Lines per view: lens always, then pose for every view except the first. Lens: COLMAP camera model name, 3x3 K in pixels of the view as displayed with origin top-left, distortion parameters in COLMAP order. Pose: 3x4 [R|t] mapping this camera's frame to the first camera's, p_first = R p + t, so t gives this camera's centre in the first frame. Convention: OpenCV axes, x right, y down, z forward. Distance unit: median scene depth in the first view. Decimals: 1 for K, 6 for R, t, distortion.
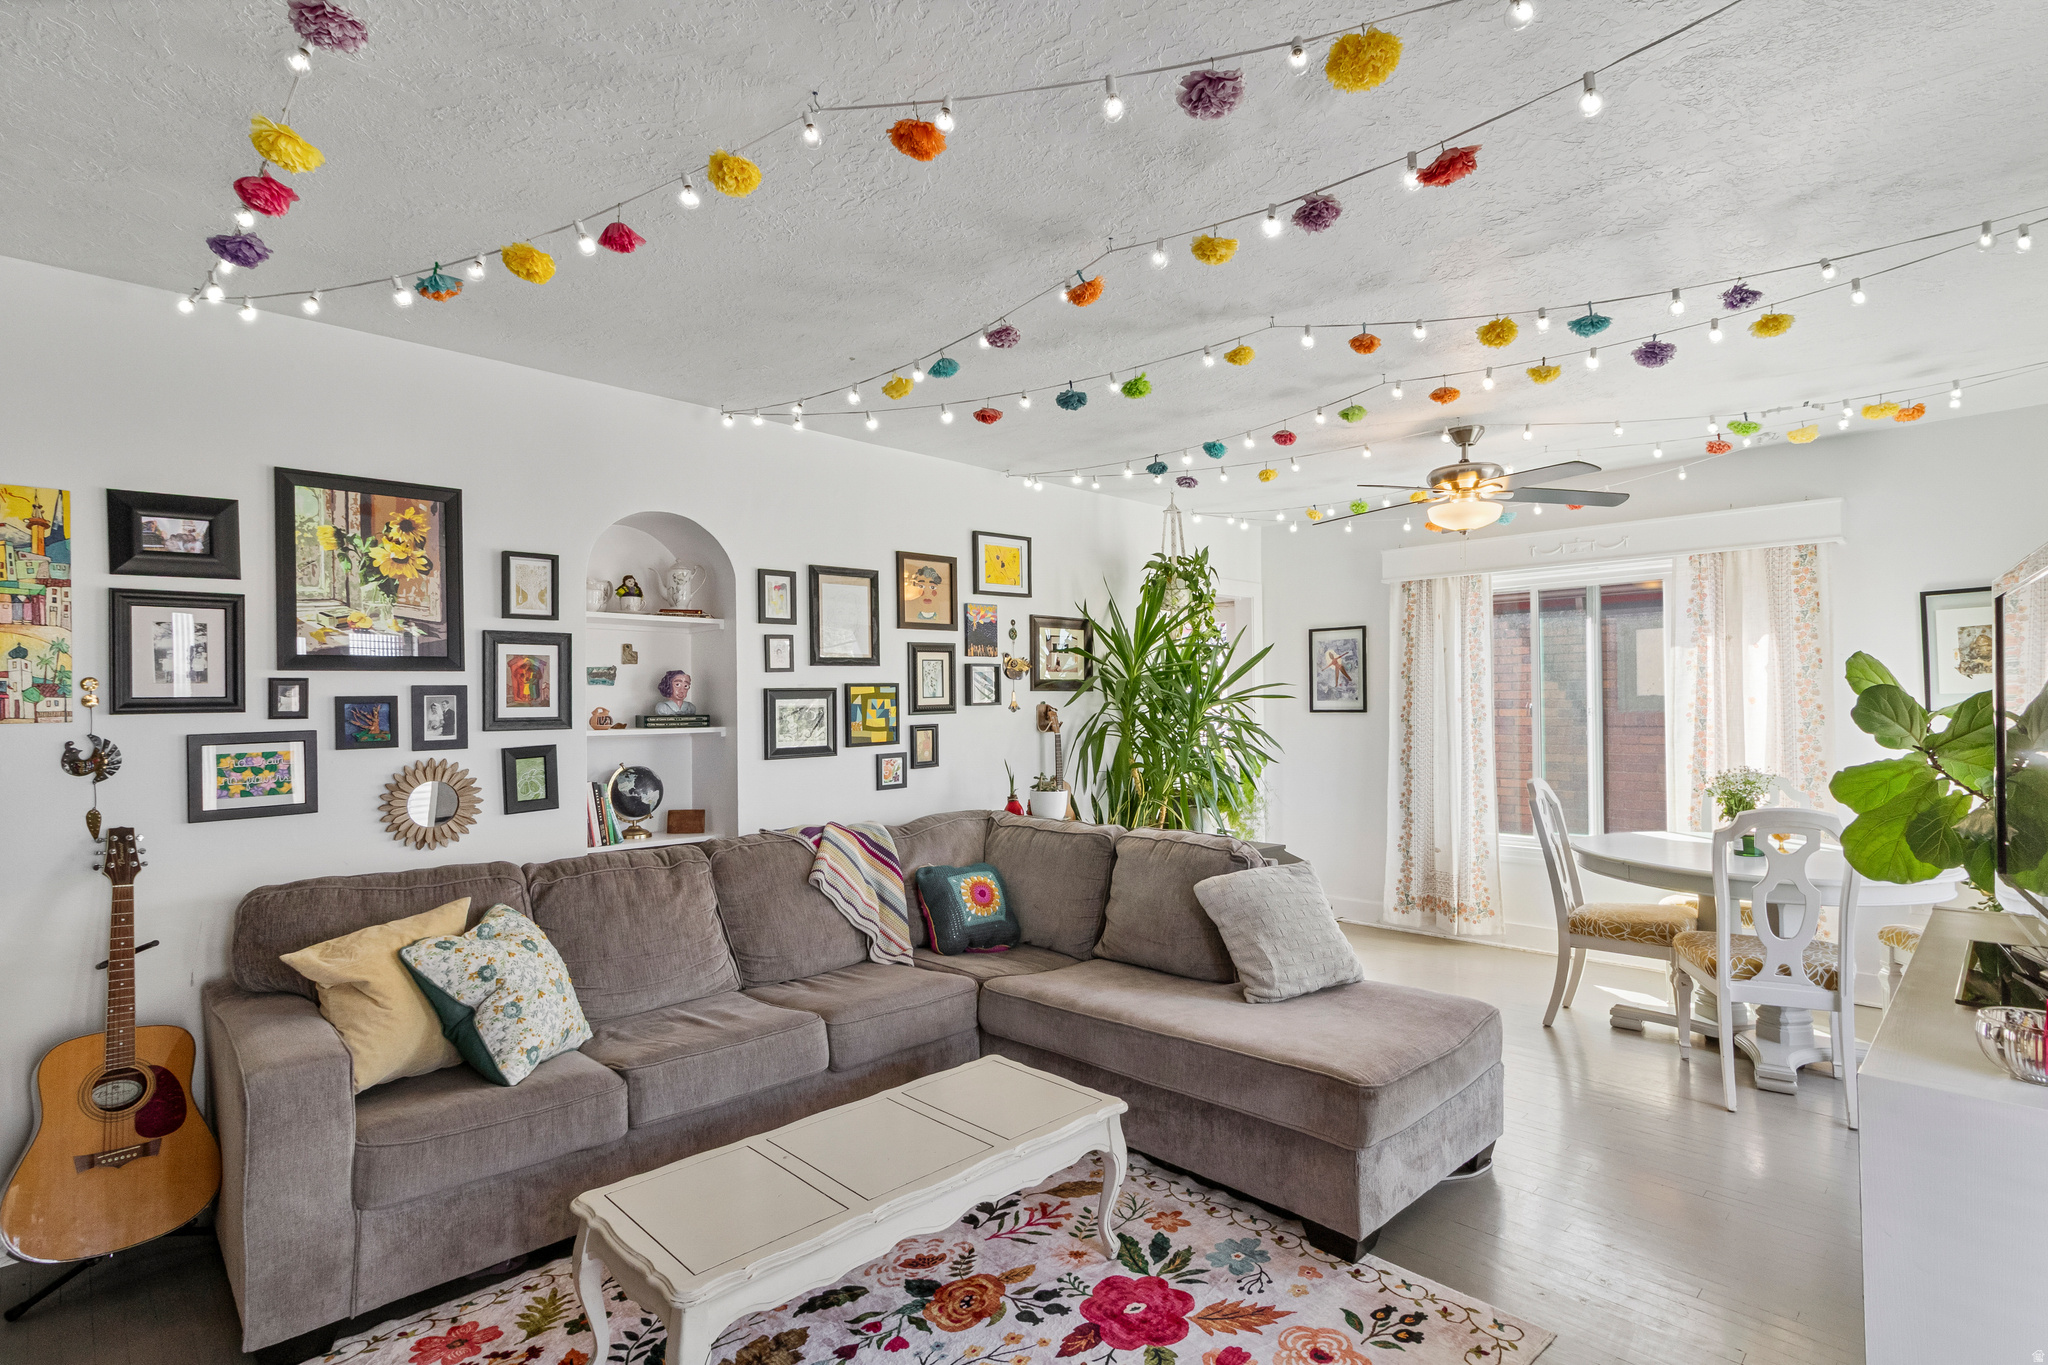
lens RADIAL K [[986.4, 0, 1007.1], [0, 986.4, 693.1], [0, 0, 1]] dist [0.001755, -0.000097]
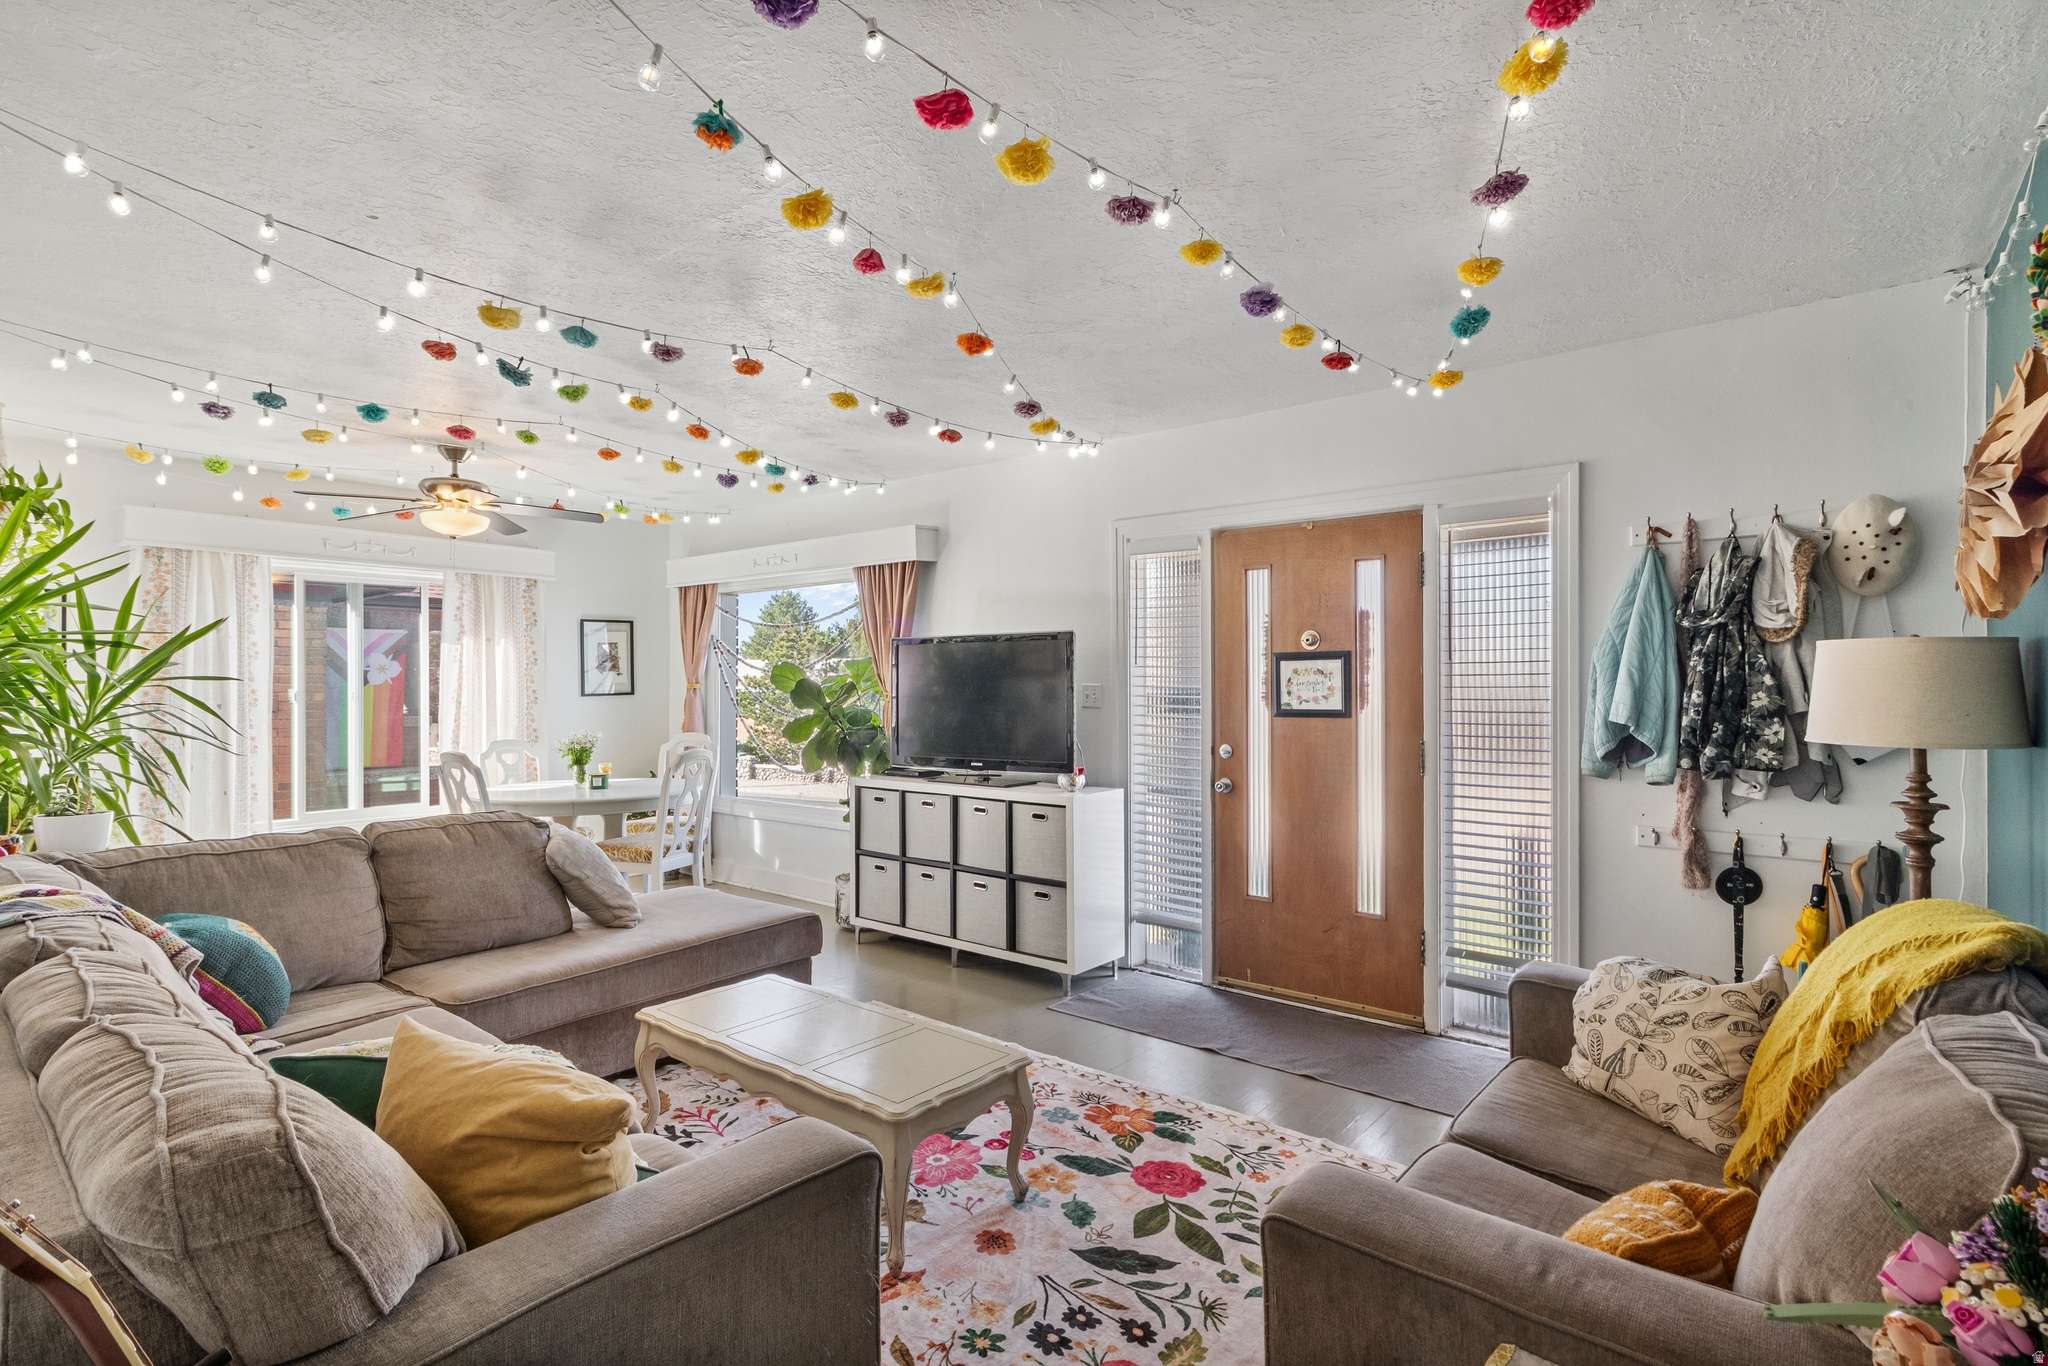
lens RADIAL K [[986.4, 0, 1027.3], [0, 986.4, 686.8], [0, 0, 1]] dist [0.001755, -0.000097]
pose [[-0.111140, 0.007163, 0.993779, -0.904428], [-0.006815, 0.999945, -0.007970, 0.017793], [-0.993781, -0.007659, -0.111085, 0.566425]]
